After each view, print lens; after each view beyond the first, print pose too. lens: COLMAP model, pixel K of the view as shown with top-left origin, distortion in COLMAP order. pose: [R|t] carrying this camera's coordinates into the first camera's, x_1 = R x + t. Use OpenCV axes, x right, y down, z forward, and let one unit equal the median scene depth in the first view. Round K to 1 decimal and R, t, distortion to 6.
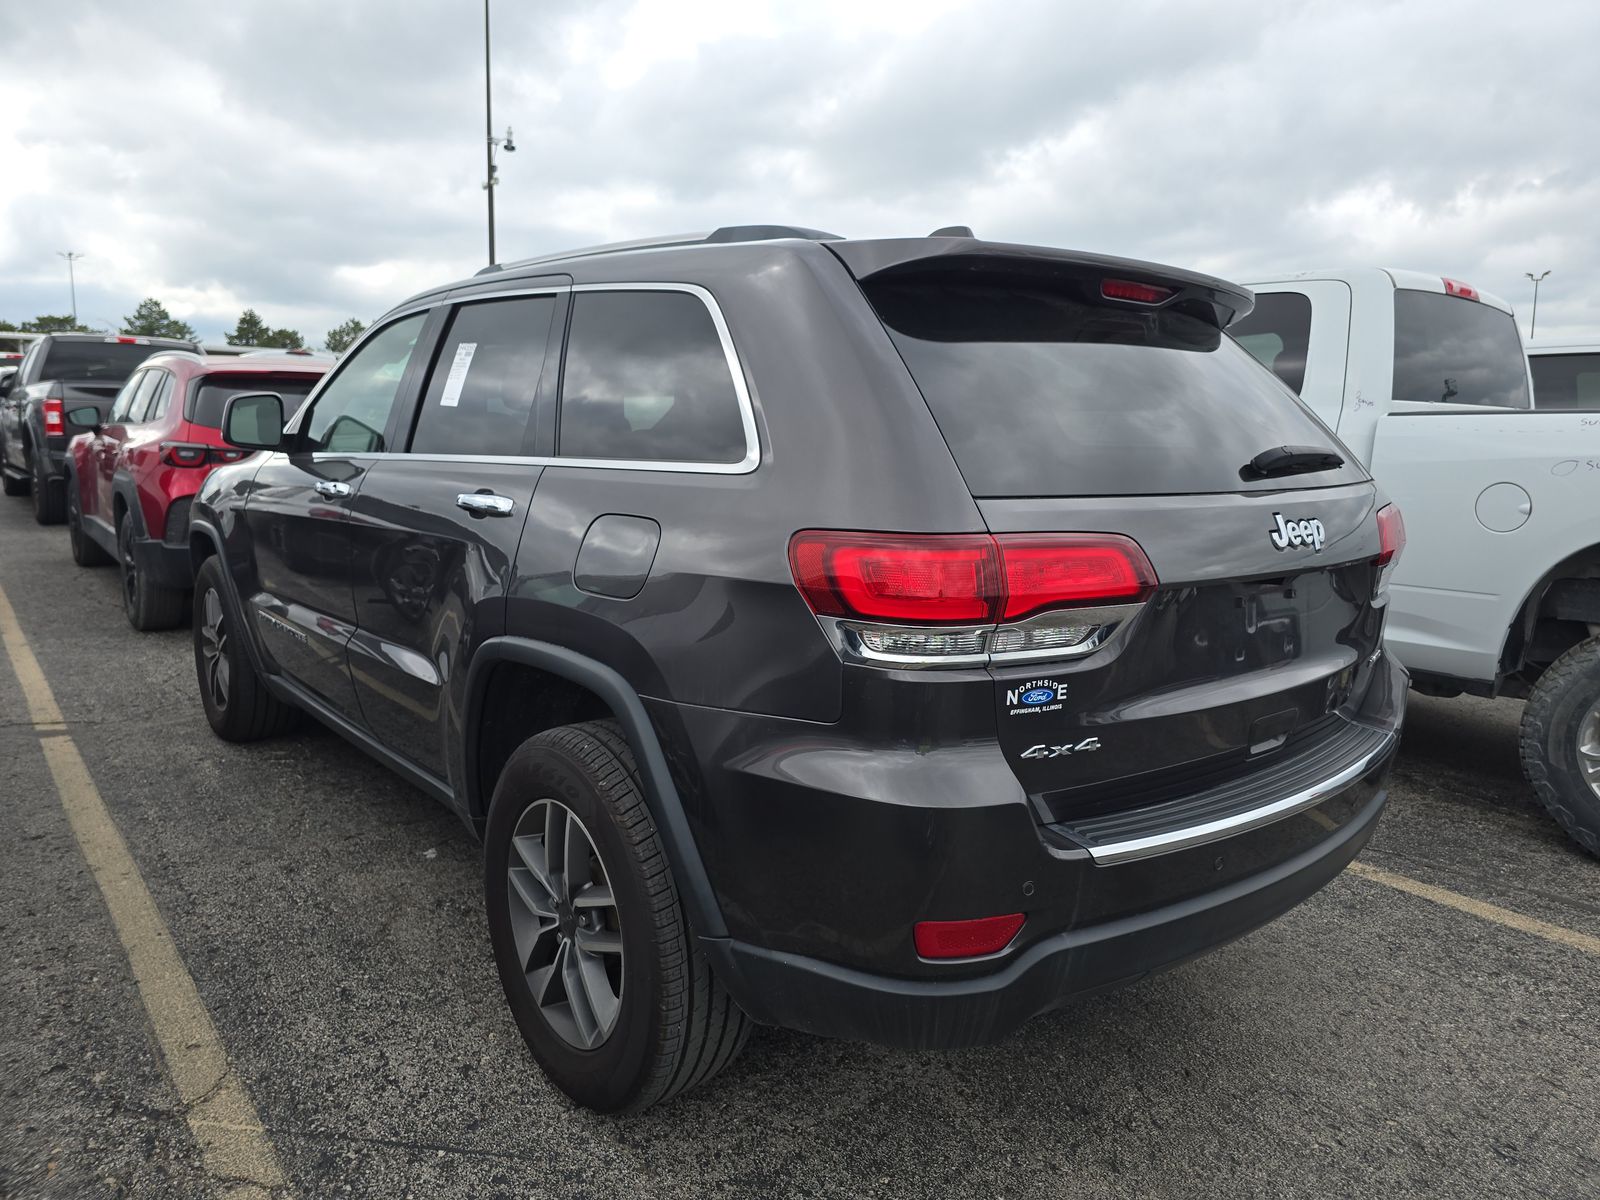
lens RADIAL K [[1065.0, 0, 815.1], [0, 1065.0, 595.6], [0, 0, 1]] dist [0.062034, -0.061086]
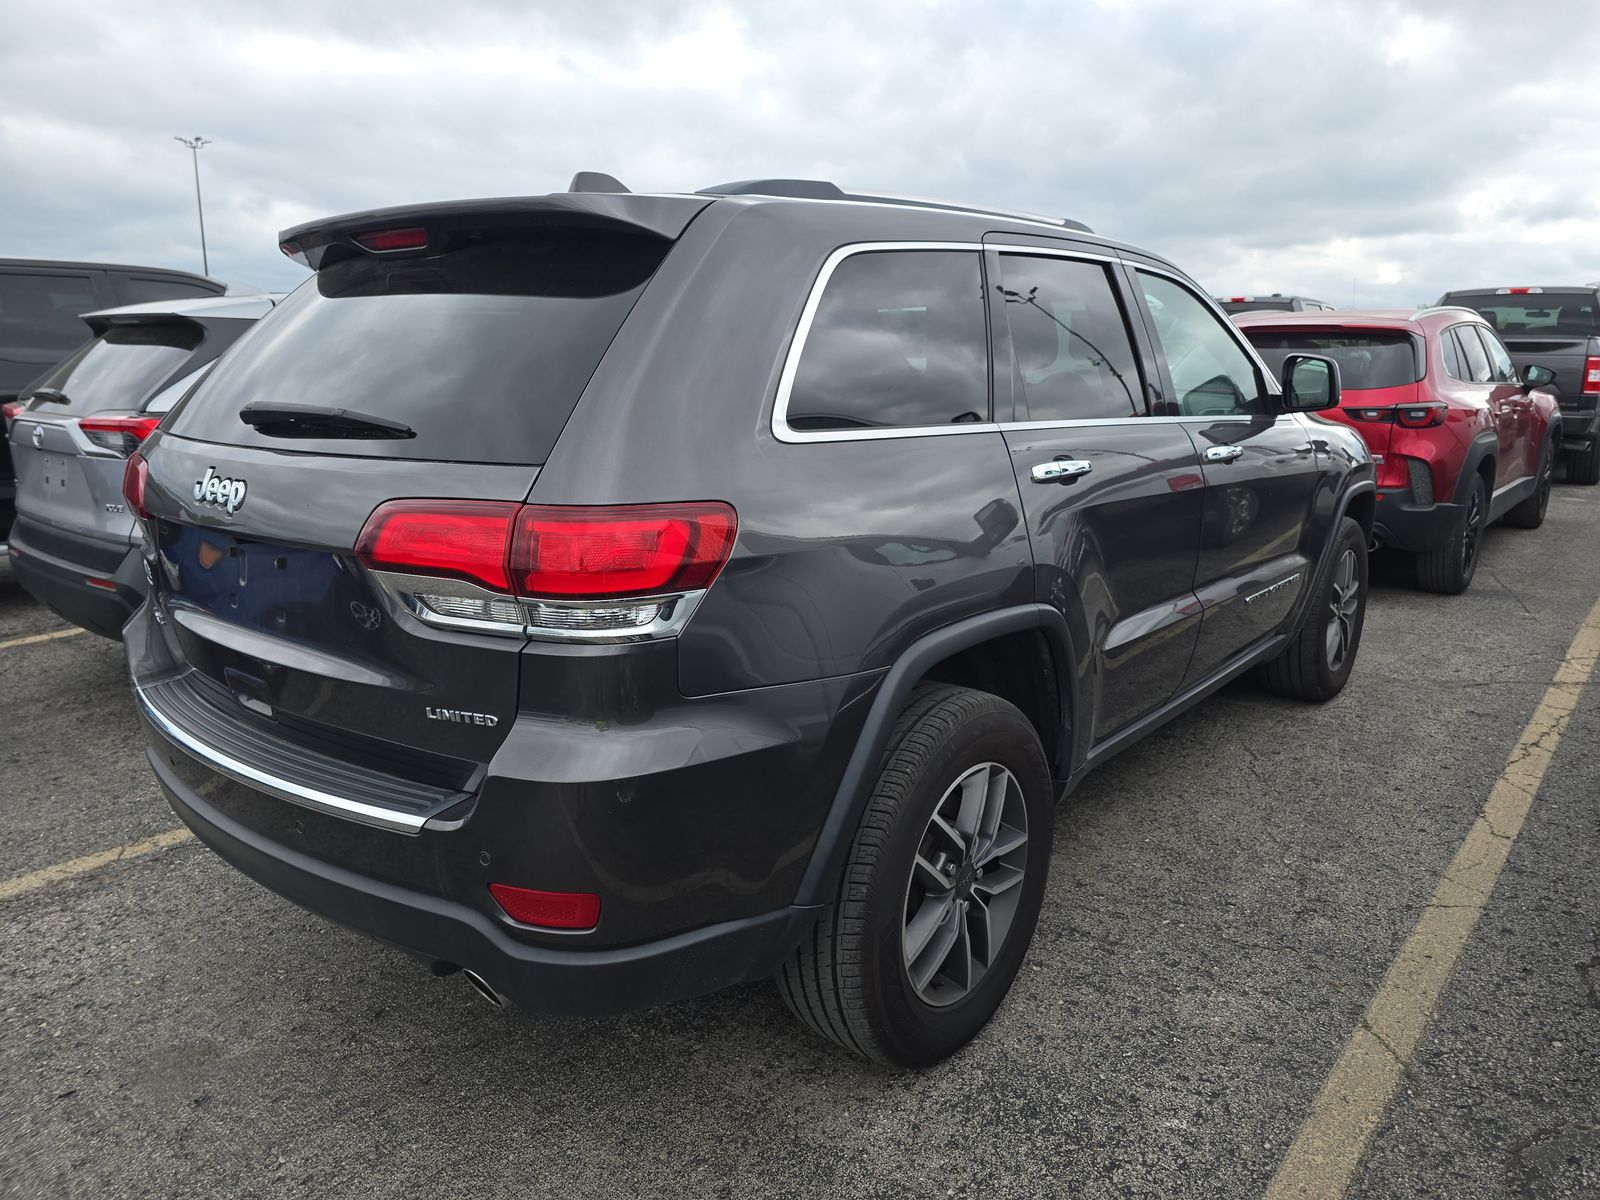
lens RADIAL K [[1065.0, 0, 815.1], [0, 1065.0, 595.6], [0, 0, 1]] dist [0.062034, -0.061086]
pose [[0.203121, 0.194174, -0.959707, 1.718915], [-0.151443, 0.974576, 0.165129, -0.237206], [0.967371, 0.111799, 0.227363, 1.492319]]
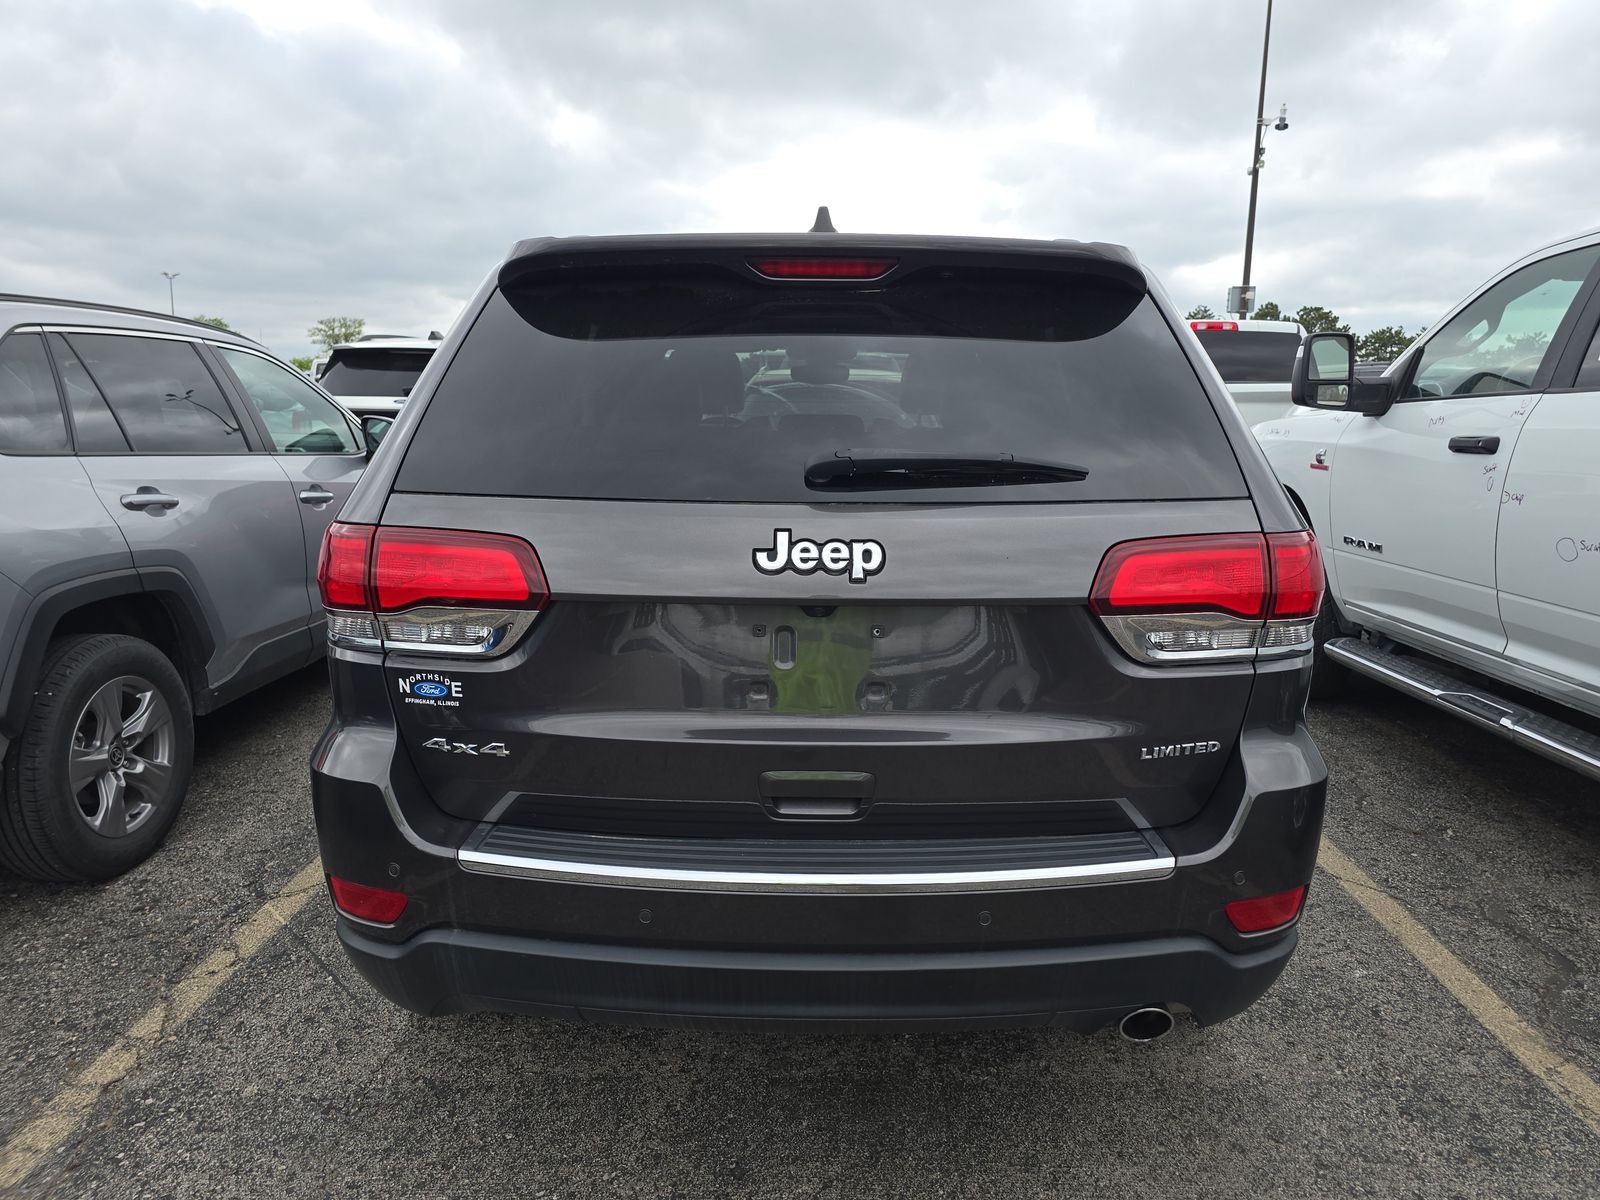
lens RADIAL K [[1065.0, 0, 815.1], [0, 1065.0, 595.6], [0, 0, 1]] dist [0.062034, -0.061086]
pose [[0.766160, 0.098501, -0.635056, 1.092499], [-0.095463, 0.994664, 0.039108, -0.067447], [0.635519, 0.030661, 0.771476, 0.424677]]
